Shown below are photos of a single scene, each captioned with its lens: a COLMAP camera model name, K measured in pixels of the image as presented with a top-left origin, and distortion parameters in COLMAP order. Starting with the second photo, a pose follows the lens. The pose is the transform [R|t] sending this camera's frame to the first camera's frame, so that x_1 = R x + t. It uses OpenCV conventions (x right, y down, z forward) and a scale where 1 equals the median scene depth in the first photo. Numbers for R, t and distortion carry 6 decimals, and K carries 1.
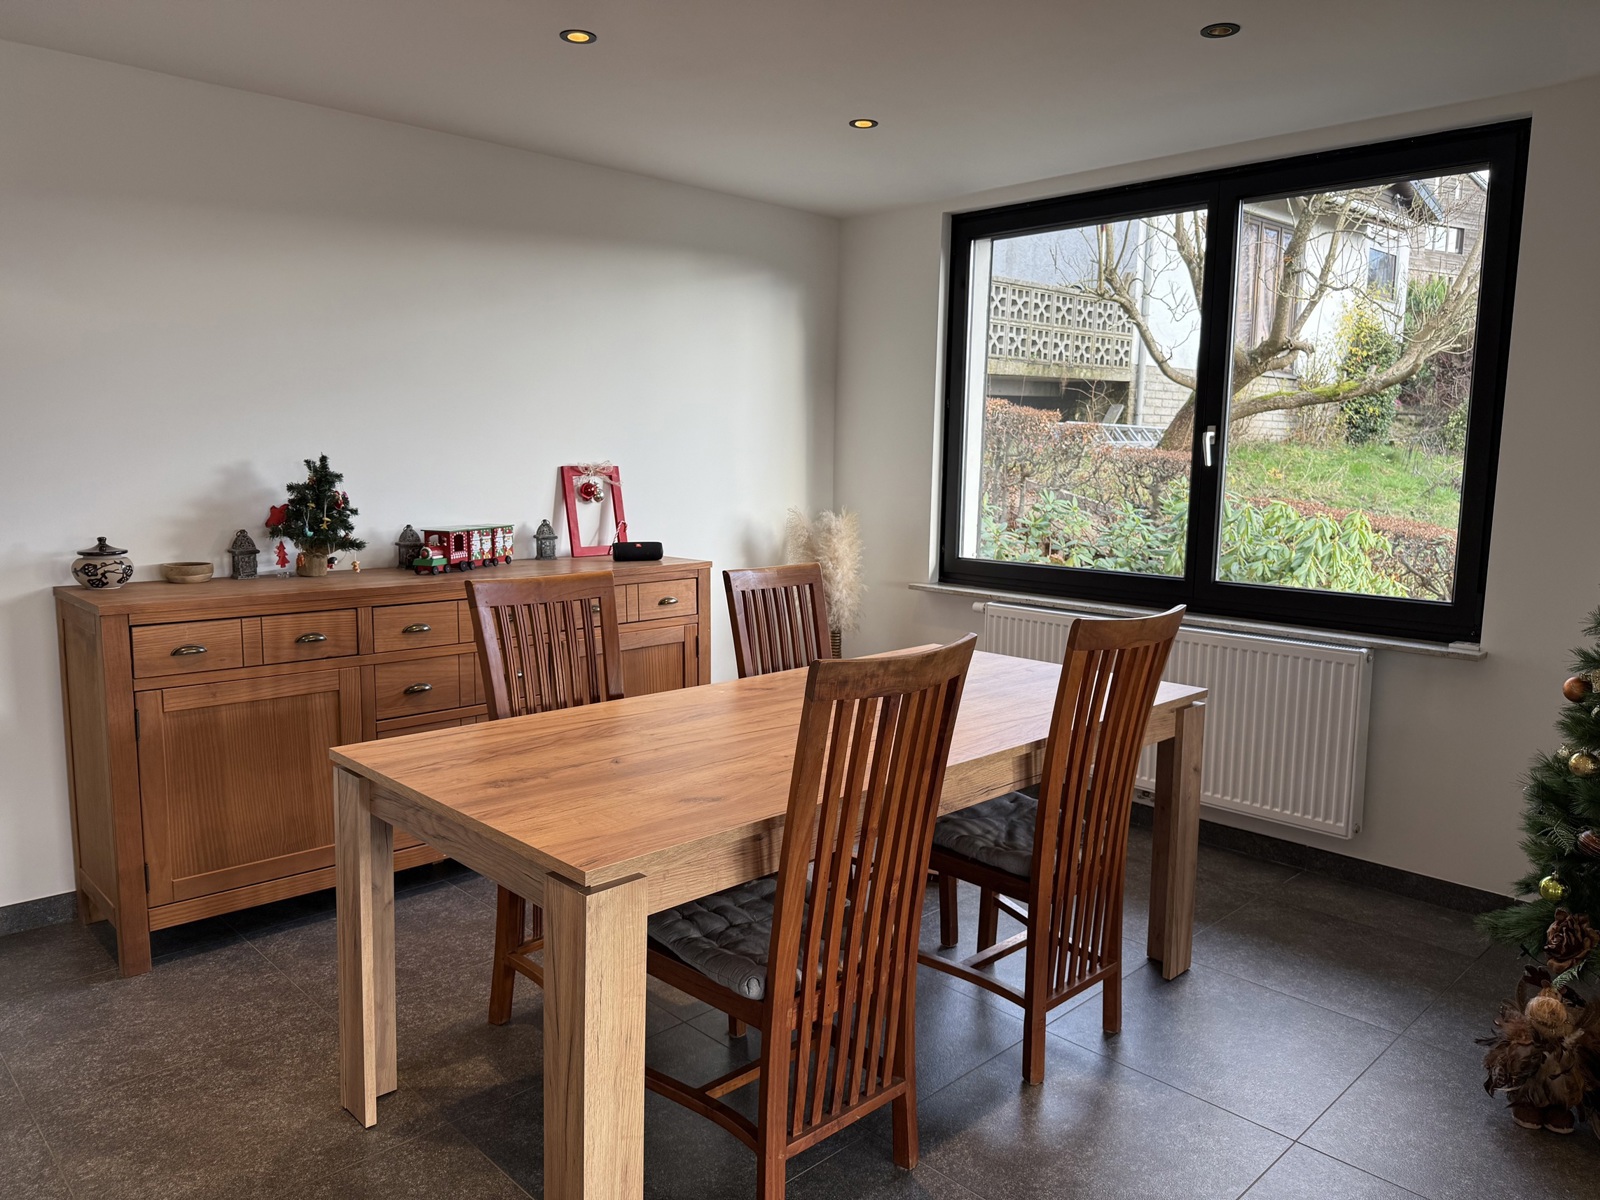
lens RADIAL K [[1126.3, 0, 805.0], [0, 1126.3, 591.0], [0, 0, 1]] dist [-0.007373, -0.046820]
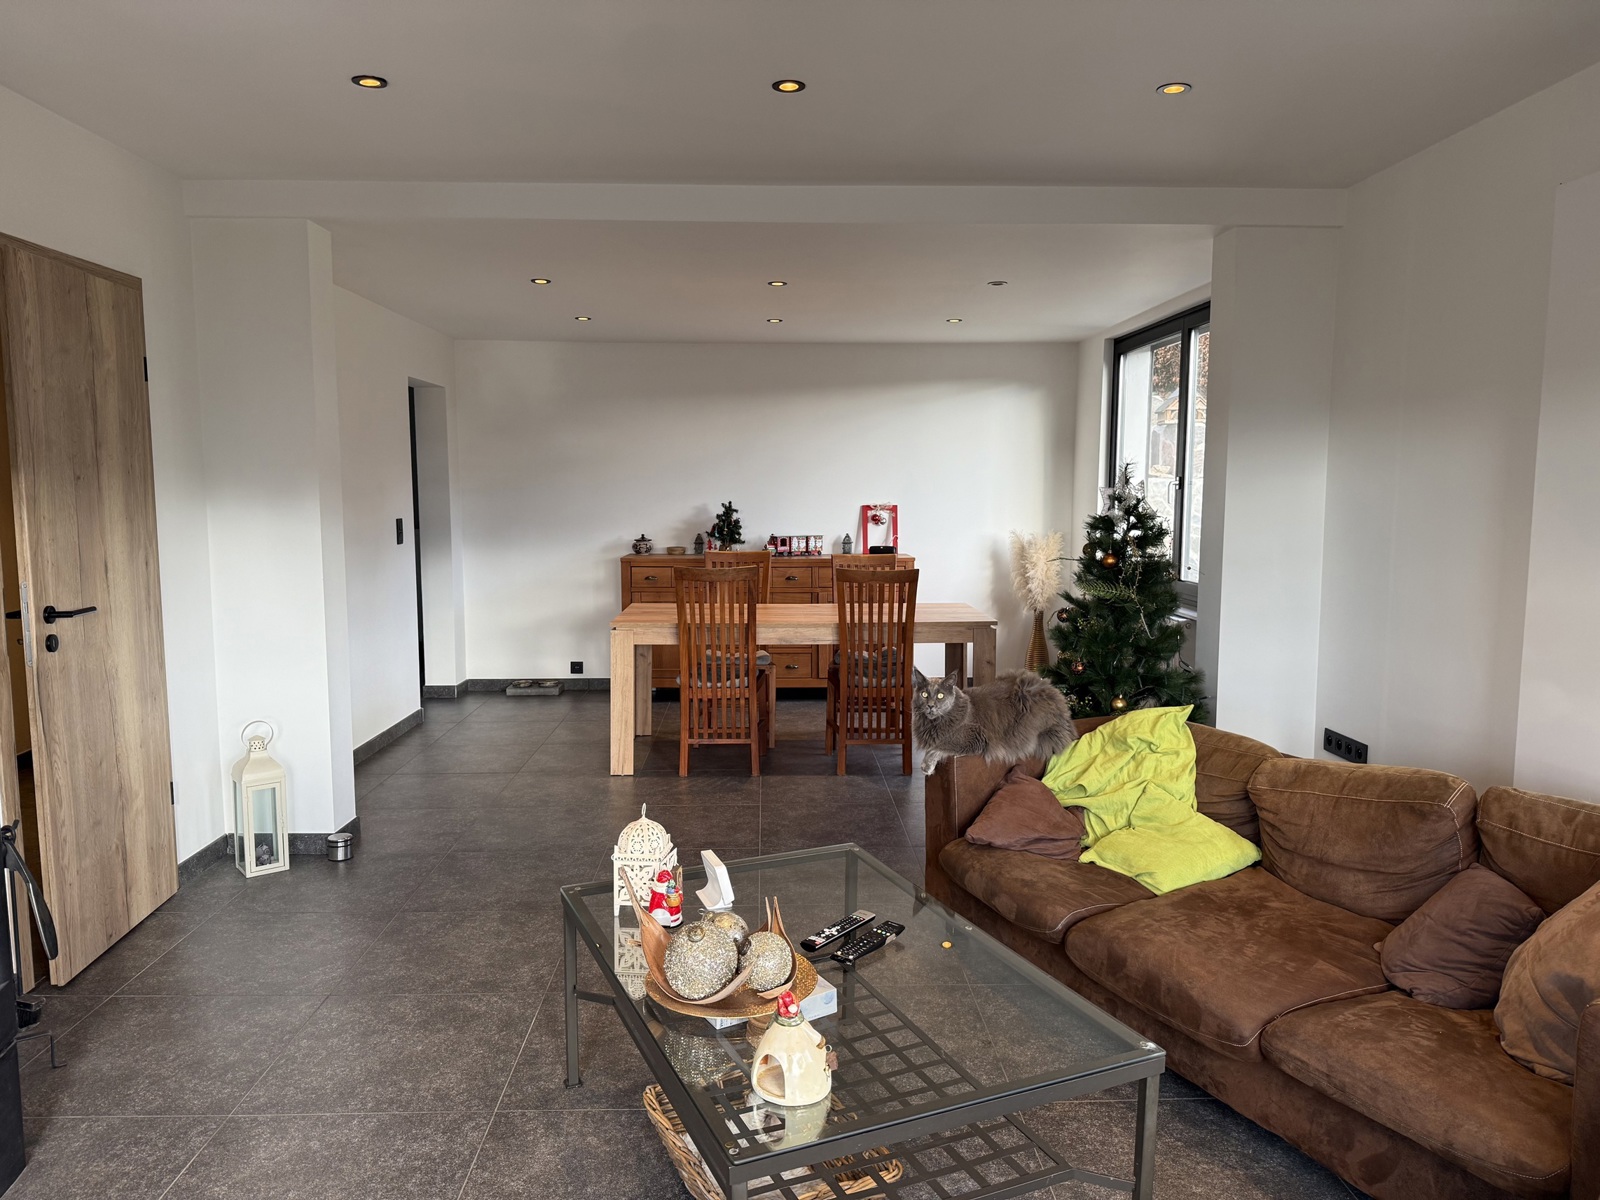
lens RADIAL K [[1126.3, 0, 792.0], [0, 1126.3, 609.3], [0, 0, 1]] dist [-0.007373, -0.046820]
pose [[0.712271, 0.053602, -0.699855, 1.178282], [-0.073198, 0.997316, 0.001888, 0.076602], [0.698078, 0.049883, 0.714282, -0.478123]]
